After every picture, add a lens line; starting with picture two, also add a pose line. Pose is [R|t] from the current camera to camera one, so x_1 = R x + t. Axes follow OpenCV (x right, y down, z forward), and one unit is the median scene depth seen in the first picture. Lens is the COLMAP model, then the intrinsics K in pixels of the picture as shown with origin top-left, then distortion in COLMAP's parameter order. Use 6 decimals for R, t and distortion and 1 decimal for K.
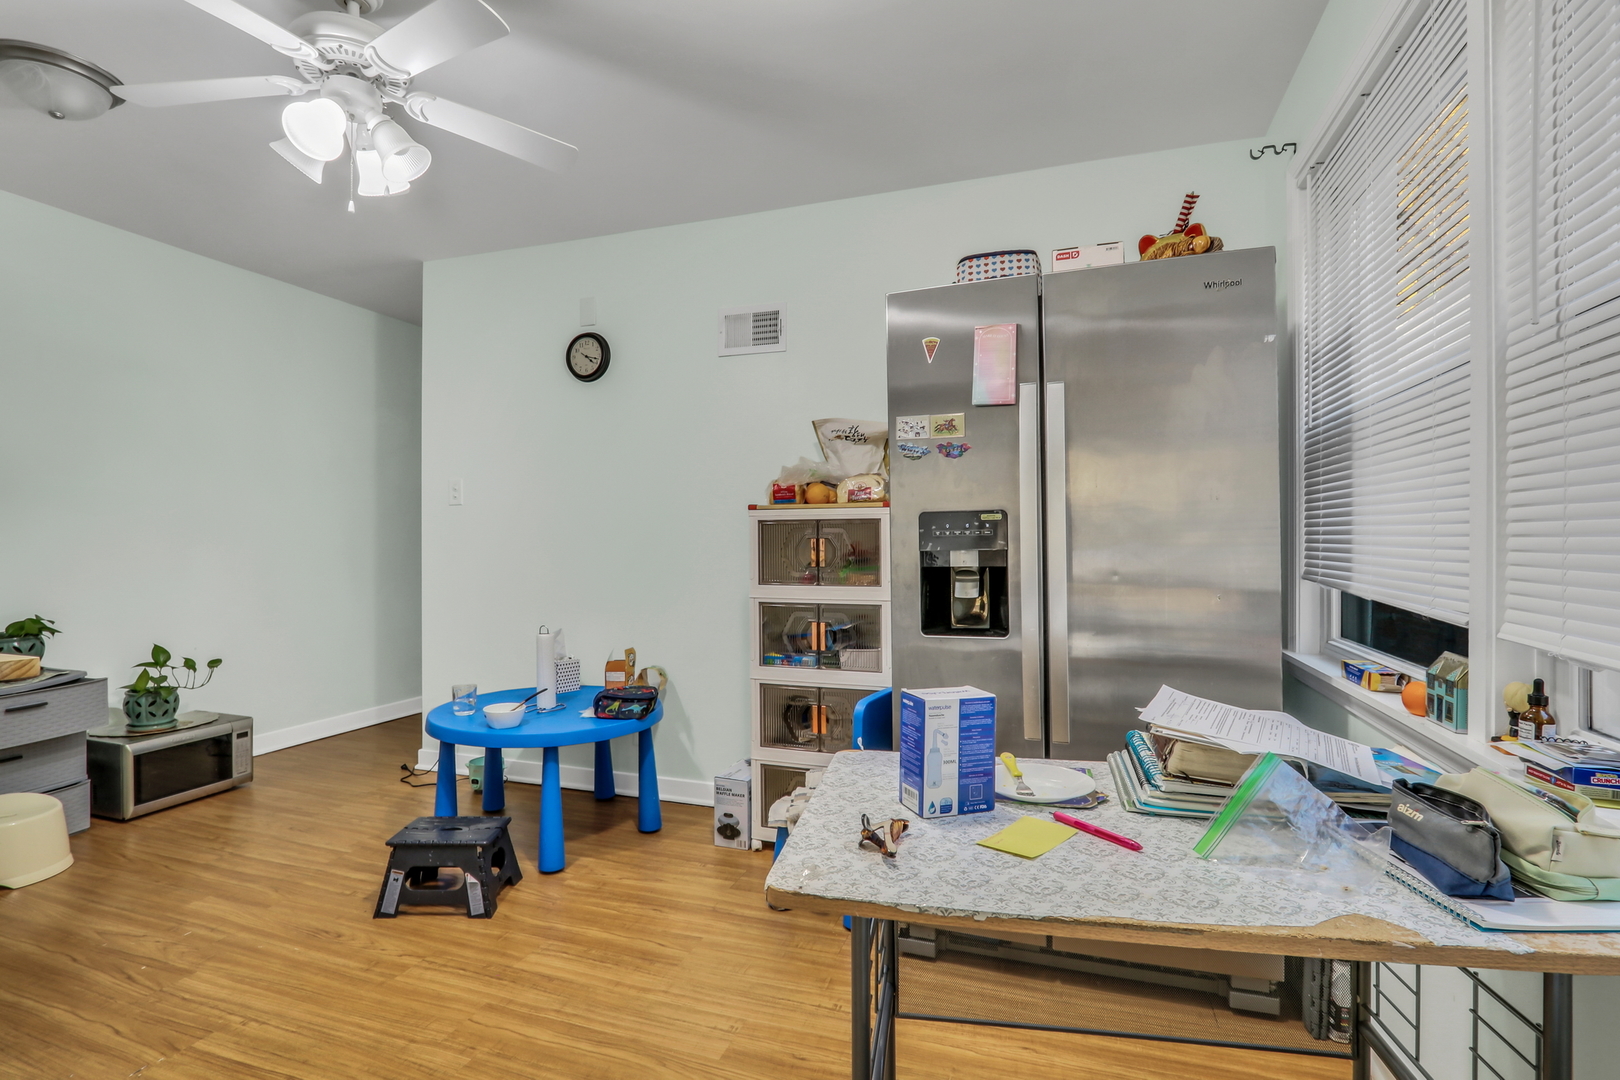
lens RADIAL K [[786.8, 0, 799.2], [0, 786.8, 558.2], [0, 0, 1]] dist [-0.015215, 0.000432]
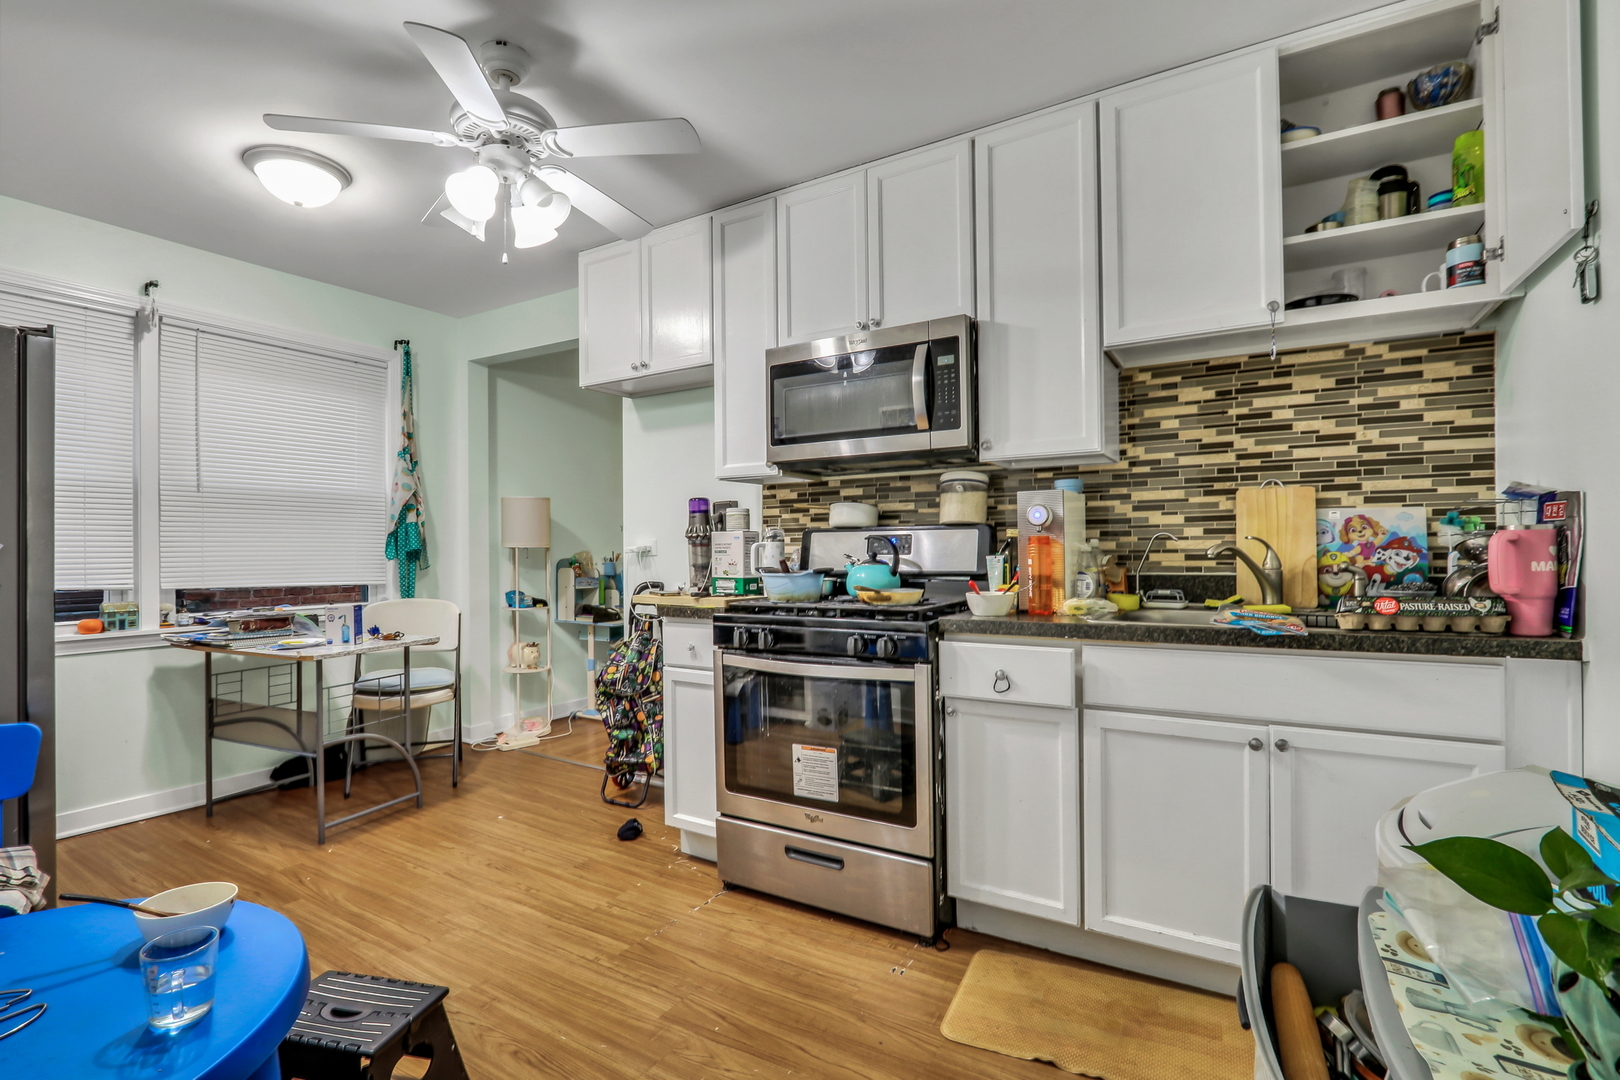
lens RADIAL K [[756.9, 0, 802.5], [0, 756.9, 553.8], [0, 0, 1]] dist [0.003072, -0.013090]
pose [[-0.976818, 0.003233, 0.214046, -0.963939], [0.009494, 0.999556, 0.028233, -0.041000], [-0.213859, 0.029611, -0.976416, 1.550906]]
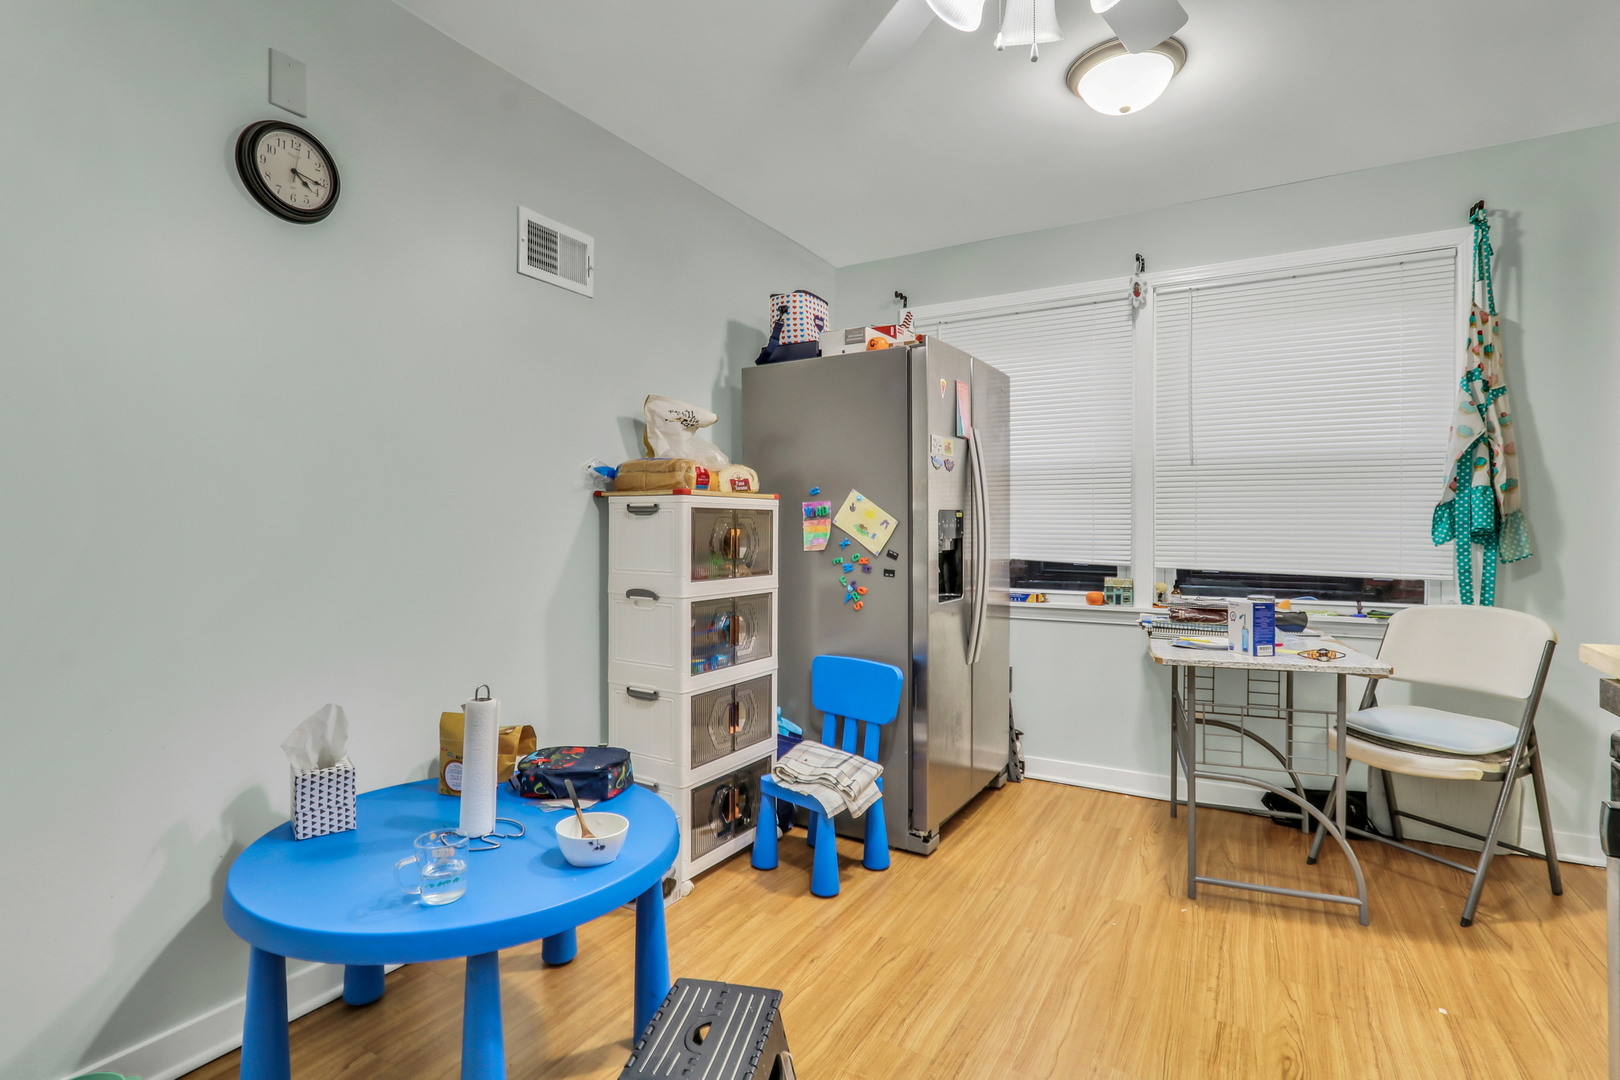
lens RADIAL K [[785.8, 0, 803.0], [0, 785.8, 533.2], [0, 0, 1]] dist [-0.015486, -0.000820]
pose [[0.196458, -0.002861, 0.980508, -1.018021], [0.015165, 0.999885, -0.000120, -0.020340], [-0.980395, 0.014893, 0.196479, 0.829731]]
